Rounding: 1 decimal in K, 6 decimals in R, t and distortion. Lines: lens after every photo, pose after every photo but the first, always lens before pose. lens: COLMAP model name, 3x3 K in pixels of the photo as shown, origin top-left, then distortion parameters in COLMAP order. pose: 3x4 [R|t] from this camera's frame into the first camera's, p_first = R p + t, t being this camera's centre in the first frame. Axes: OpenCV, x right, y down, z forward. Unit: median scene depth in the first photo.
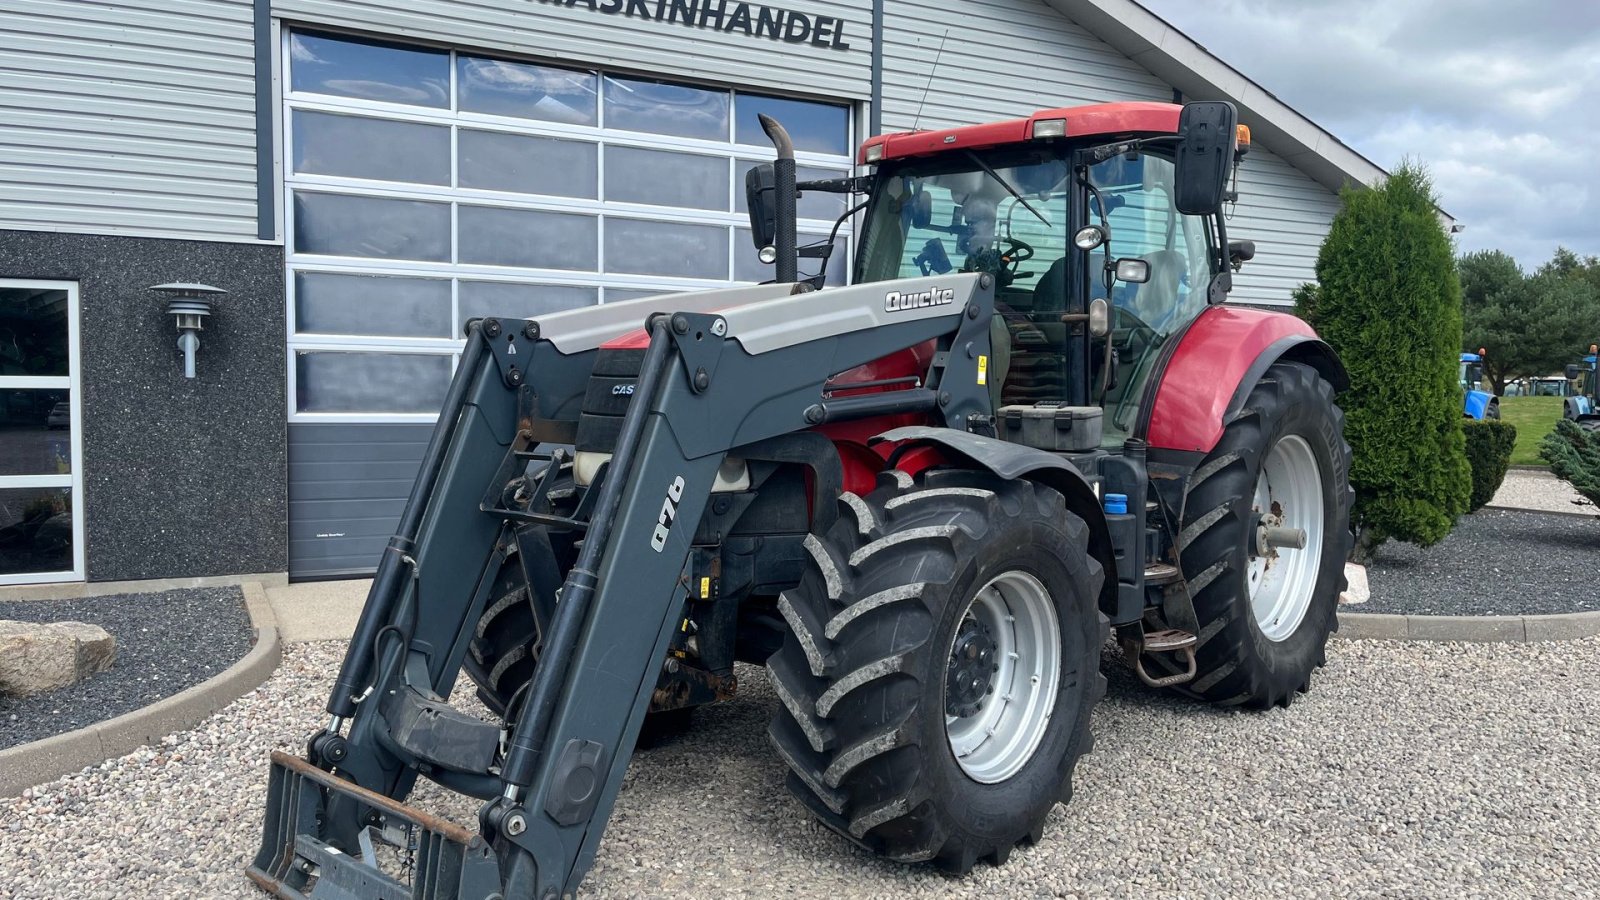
lens RADIAL K [[1211.8, 0, 803.7], [0, 1211.8, 456.5], [0, 0, 1]] dist [0.063135, -0.076652]
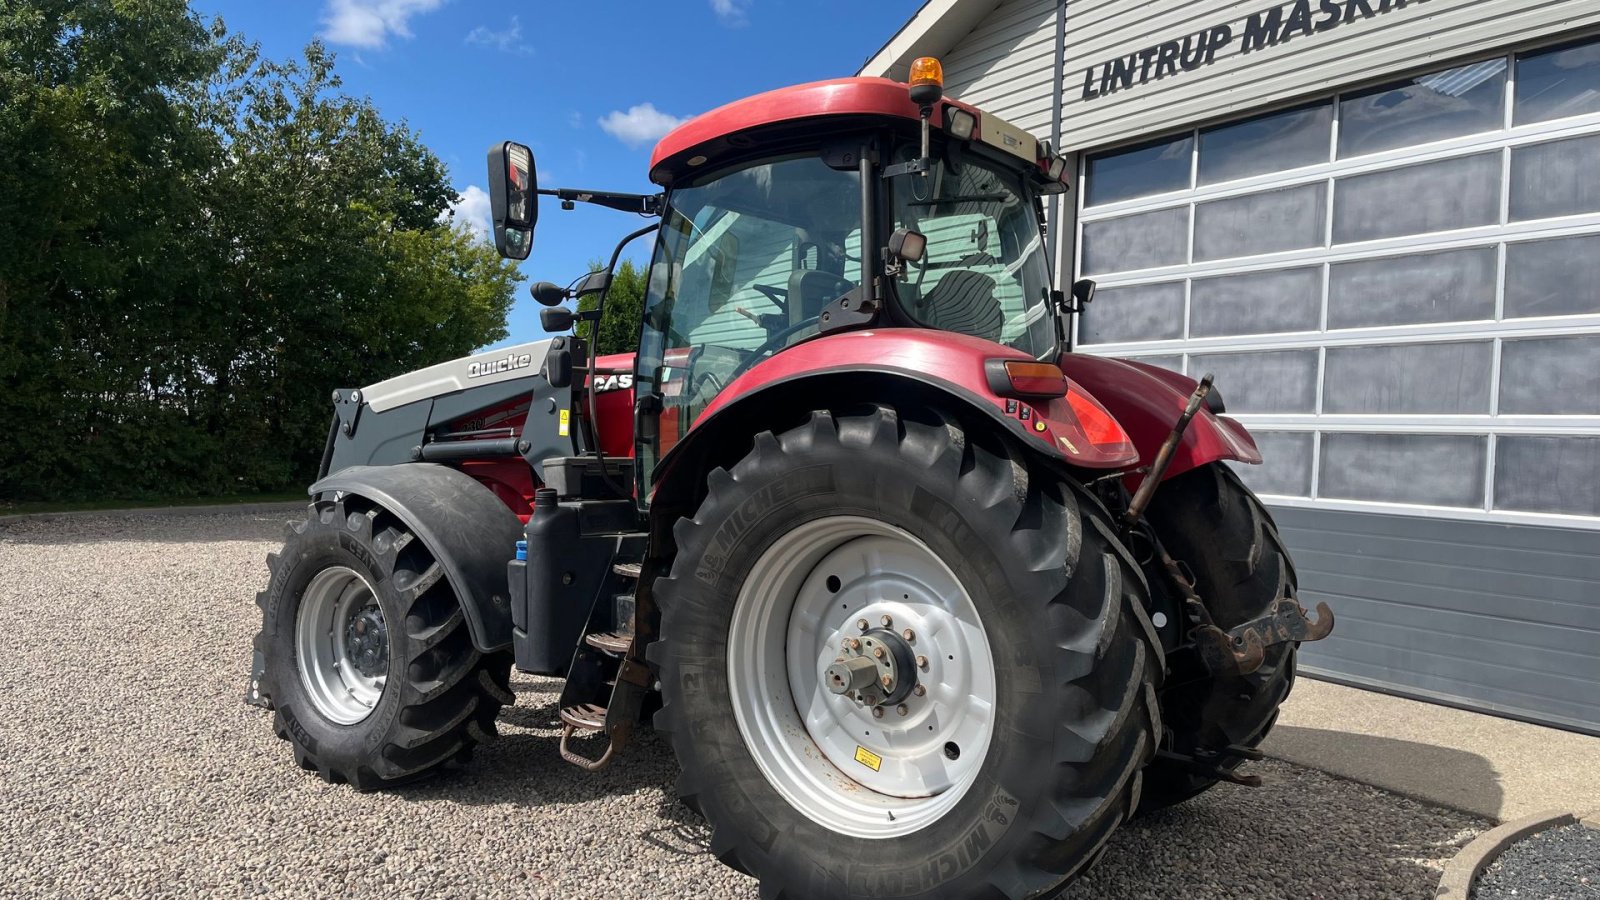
lens RADIAL K [[1211.8, 0, 784.1], [0, 1211.8, 457.4], [0, 0, 1]] dist [0.063135, -0.076652]
pose [[0.092555, 0.004733, -0.995696, 0.711440], [-0.089062, 0.996020, -0.003544, -0.029822], [0.991716, 0.089007, 0.092608, 0.613637]]
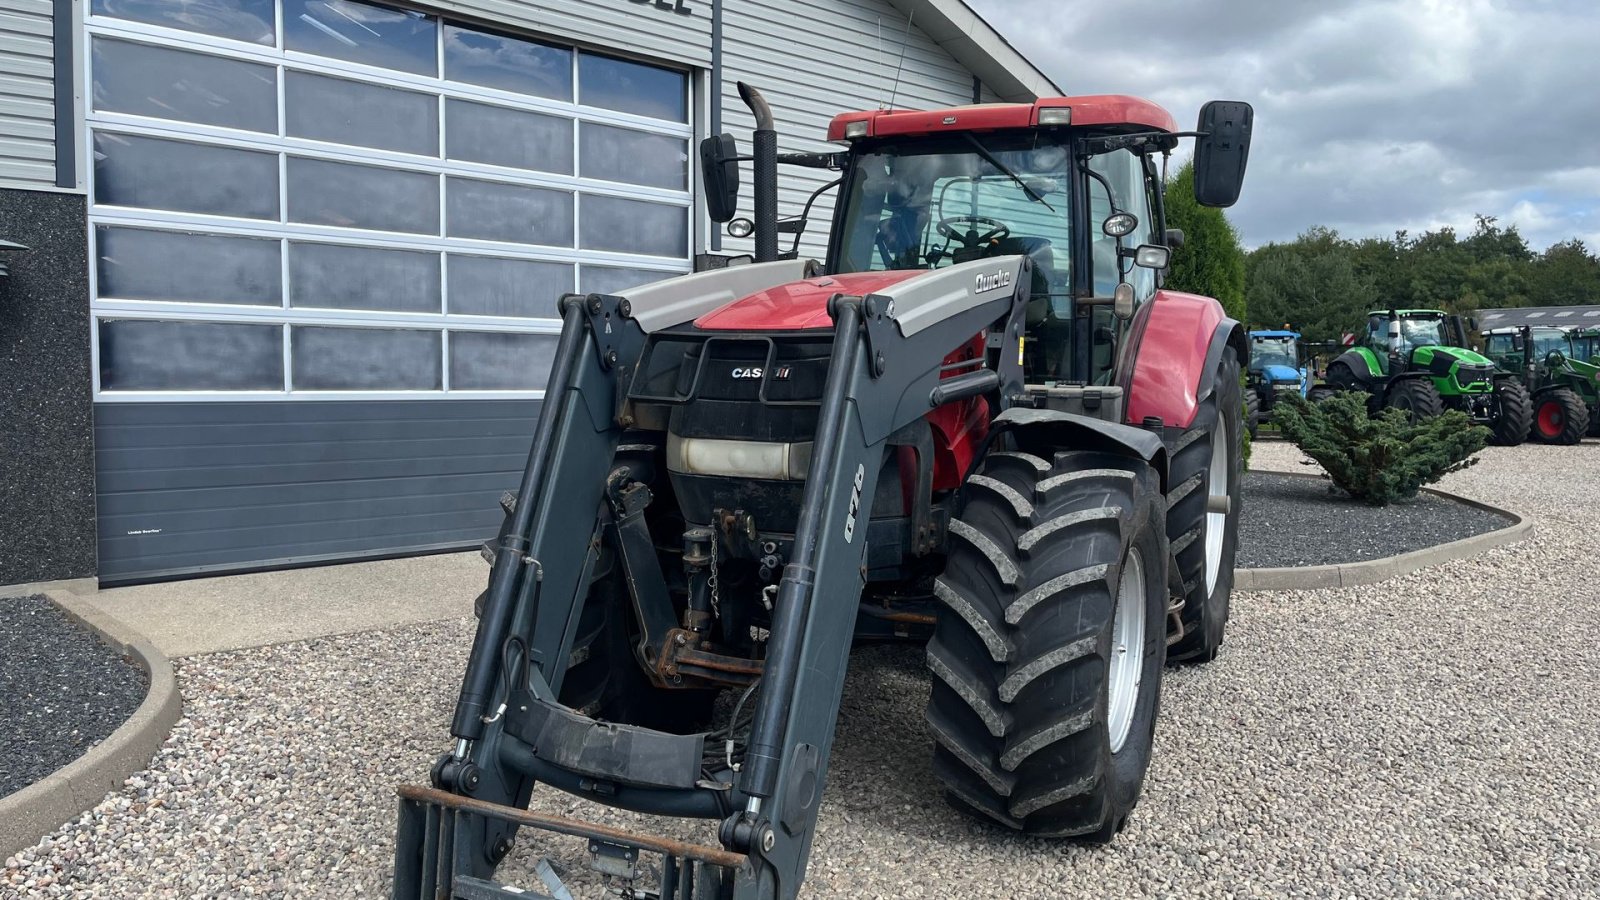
lens RADIAL K [[1211.8, 0, 807.4], [0, 1211.8, 449.3], [0, 0, 1]] dist [0.063135, -0.076652]
pose [[0.962479, -0.017623, 0.270782, -0.170050], [0.012322, 0.999698, 0.021264, -0.006872], [-0.271075, -0.017130, 0.962406, 0.034937]]
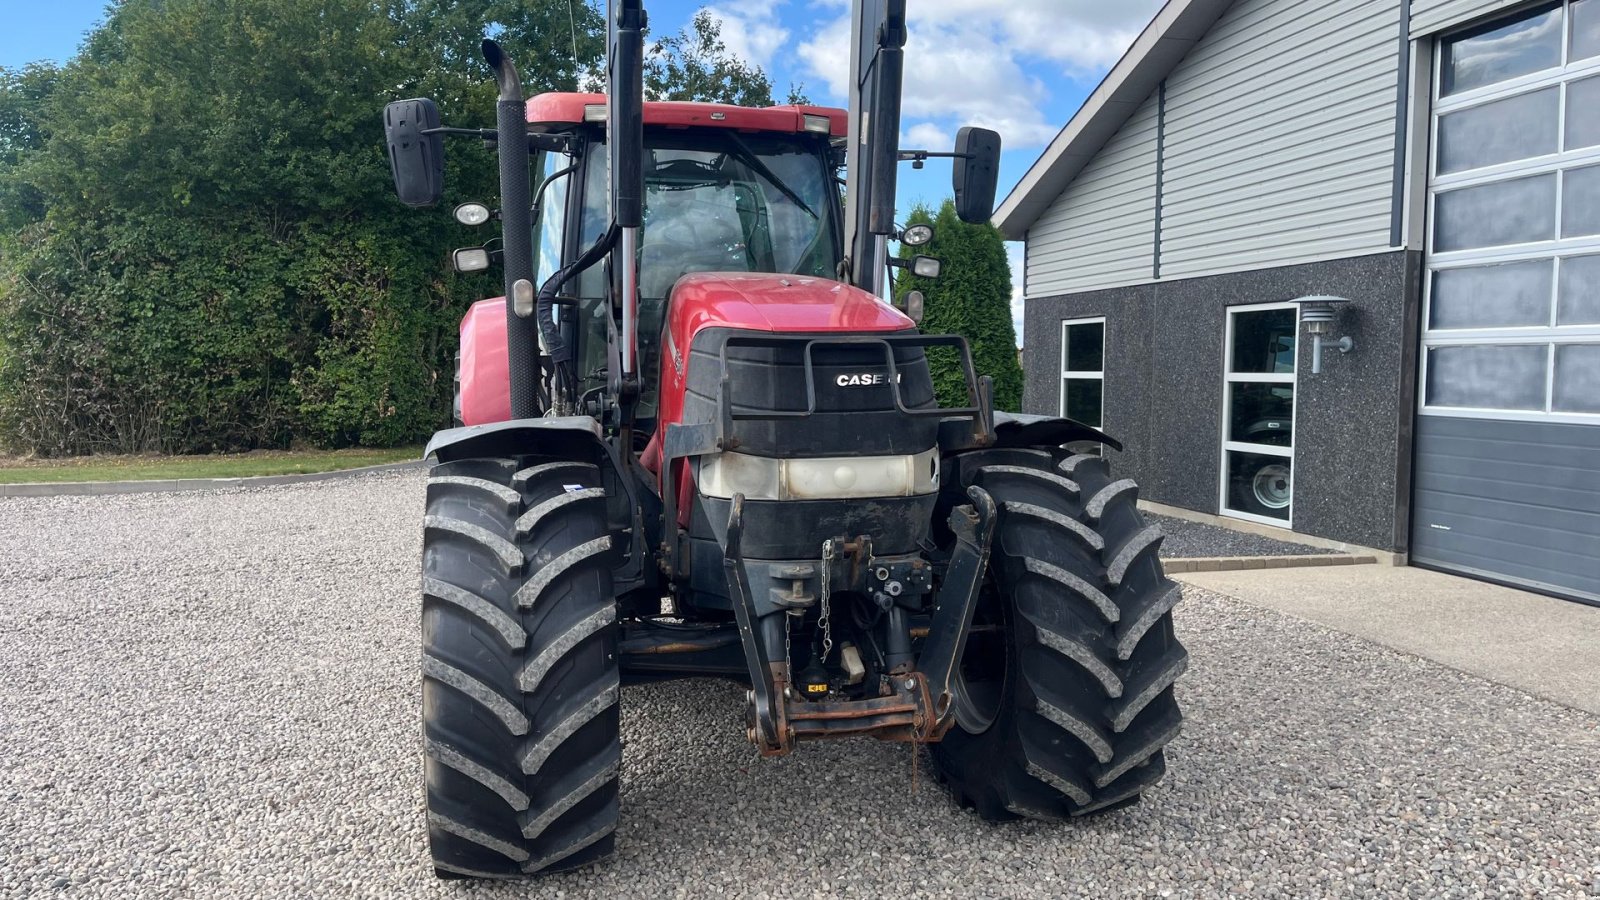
lens RADIAL K [[1211.8, 0, 797.4], [0, 1211.8, 434.9], [0, 0, 1]] dist [0.063135, -0.076652]
pose [[-0.230315, 0.039488, -0.972315, 0.727231], [-0.063434, 0.996442, 0.055494, -0.034740], [0.971046, 0.074459, -0.226991, 0.711243]]
